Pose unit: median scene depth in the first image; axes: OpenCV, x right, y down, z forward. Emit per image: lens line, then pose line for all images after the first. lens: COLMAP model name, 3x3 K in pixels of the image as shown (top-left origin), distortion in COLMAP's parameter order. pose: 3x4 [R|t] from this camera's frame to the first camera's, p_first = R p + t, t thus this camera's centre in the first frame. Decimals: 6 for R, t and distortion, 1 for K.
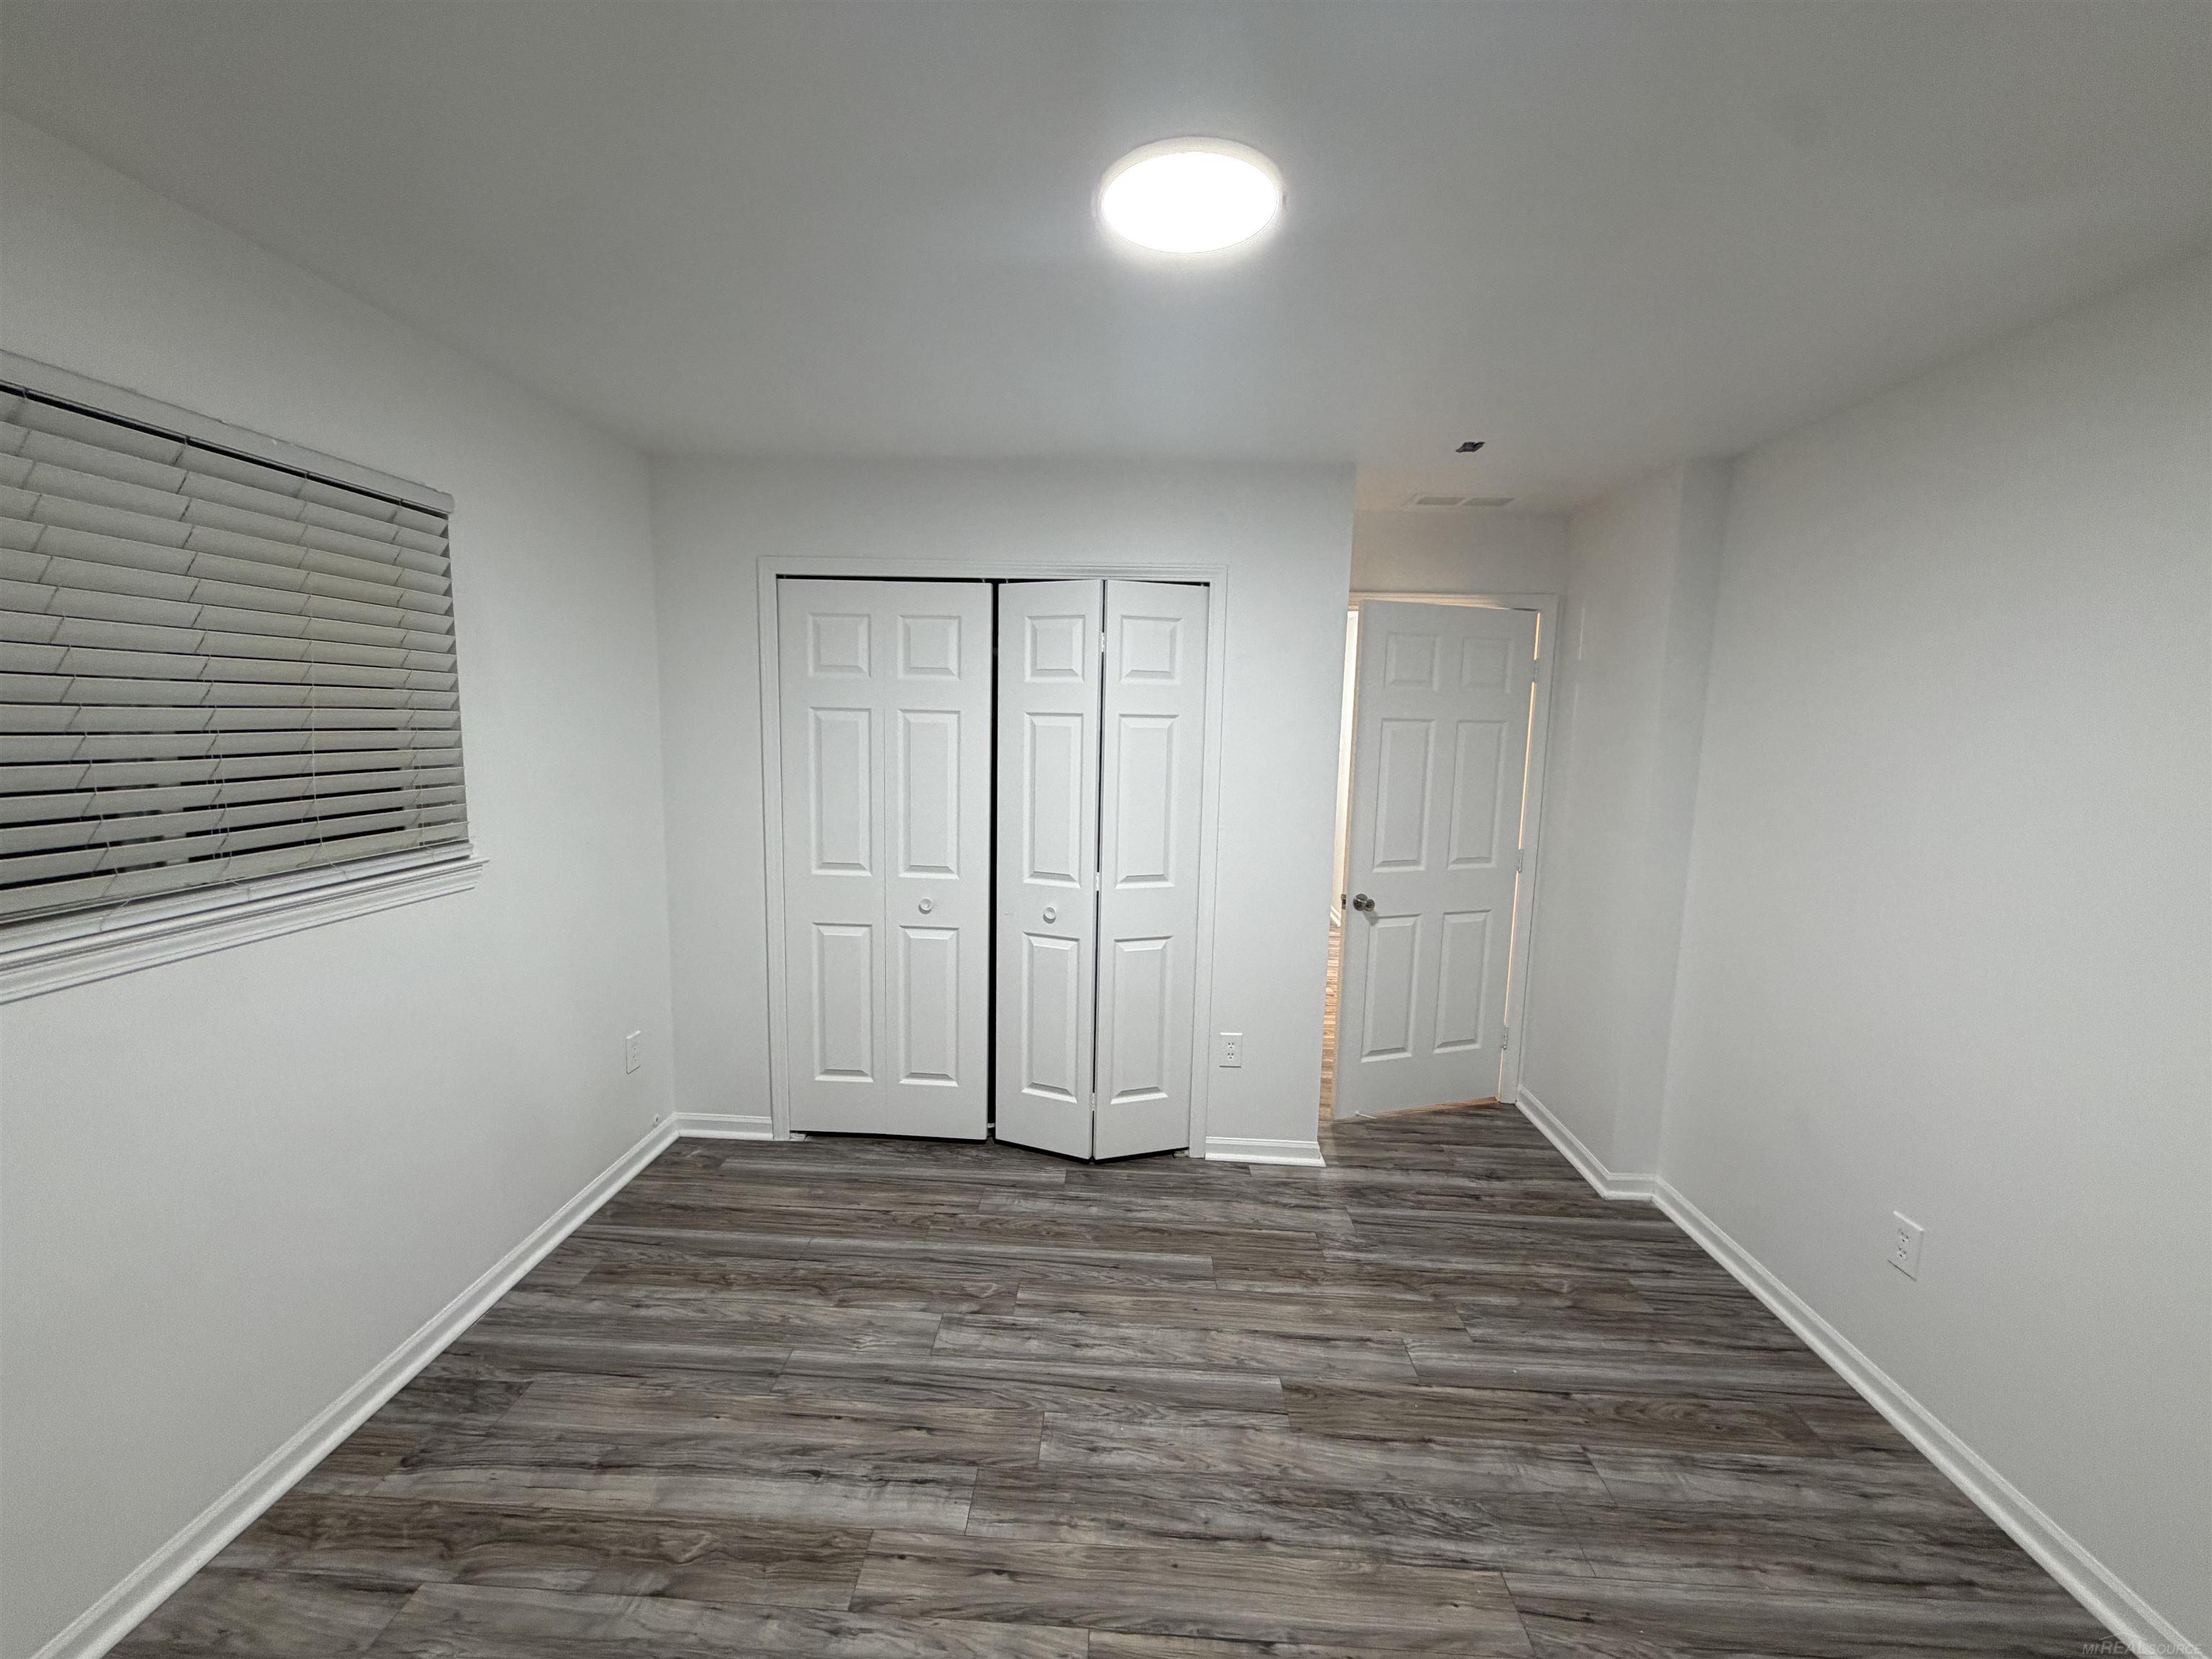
lens RADIAL K [[876.8, 0, 1099.3], [0, 876.8, 831.0], [0, 0, 1]] dist [-0.000265, -0.000246]
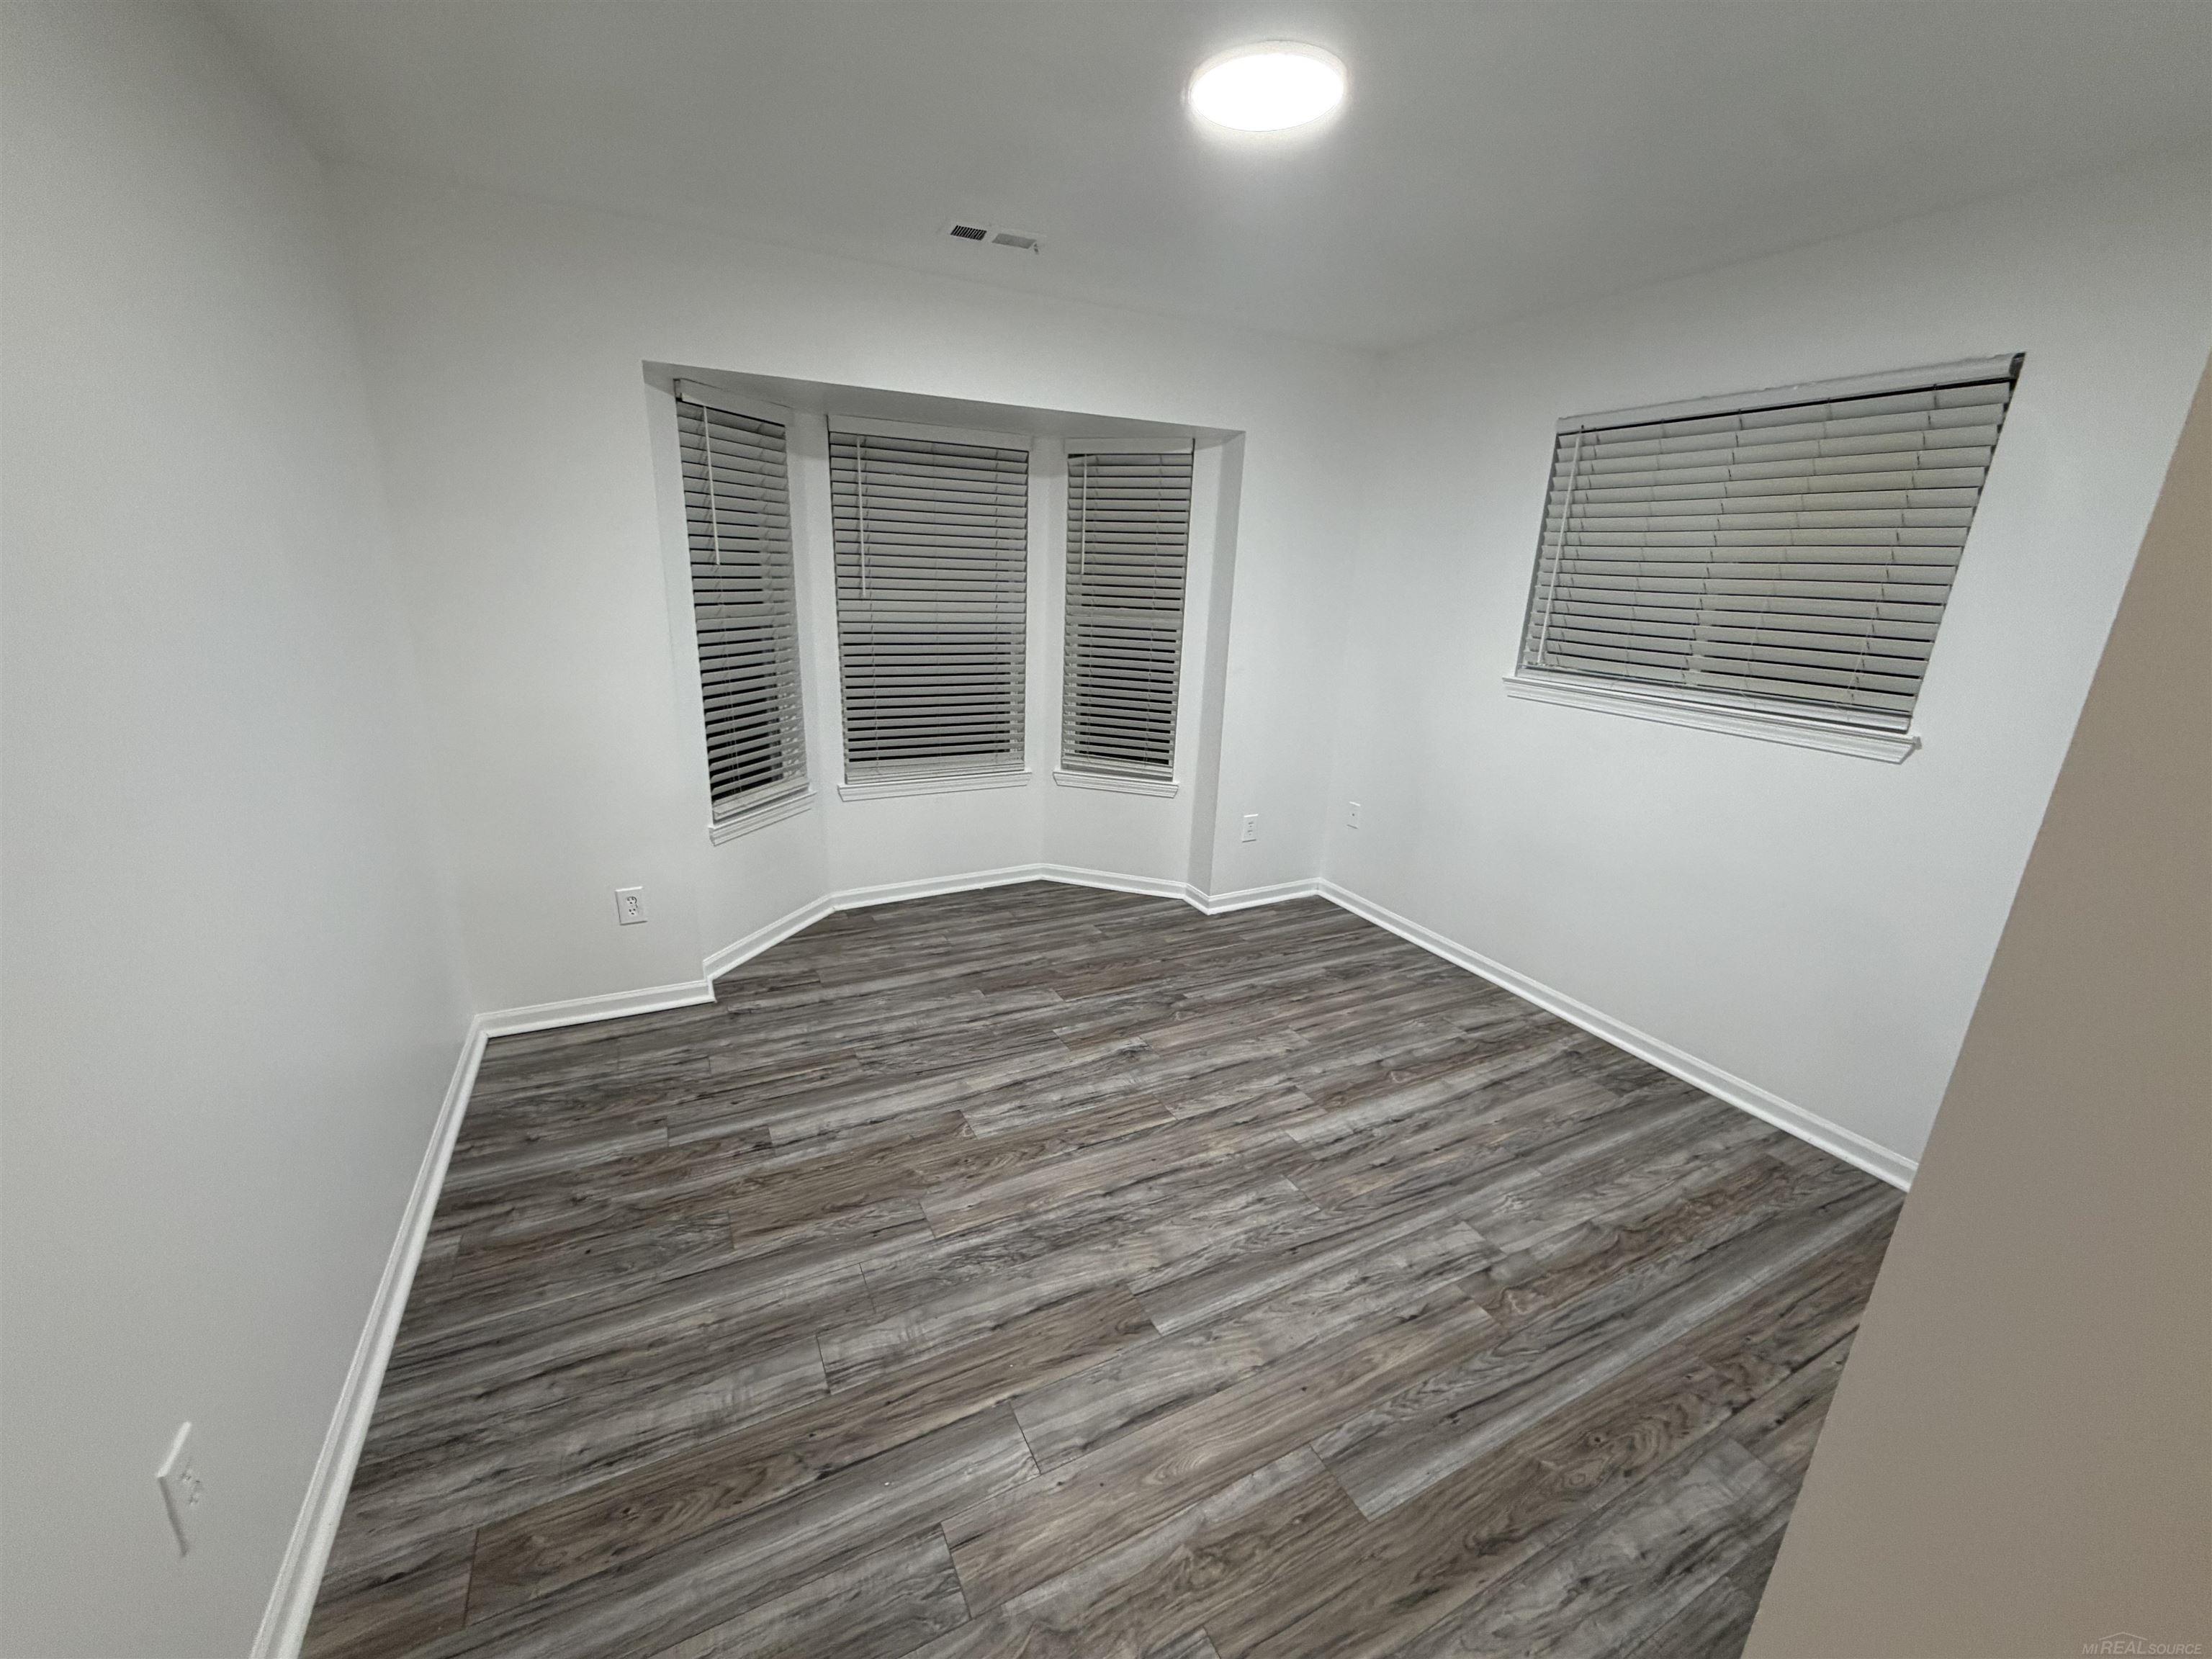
lens RADIAL K [[876.8, 0, 1105.0], [0, 876.8, 828.4], [0, 0, 1]] dist [-0.000265, -0.000246]
pose [[-0.864643, 0.090942, -0.494087, 0.679778], [-0.120329, 0.917365, 0.379424, -0.162974], [0.487764, 0.387519, -0.782250, 1.560913]]
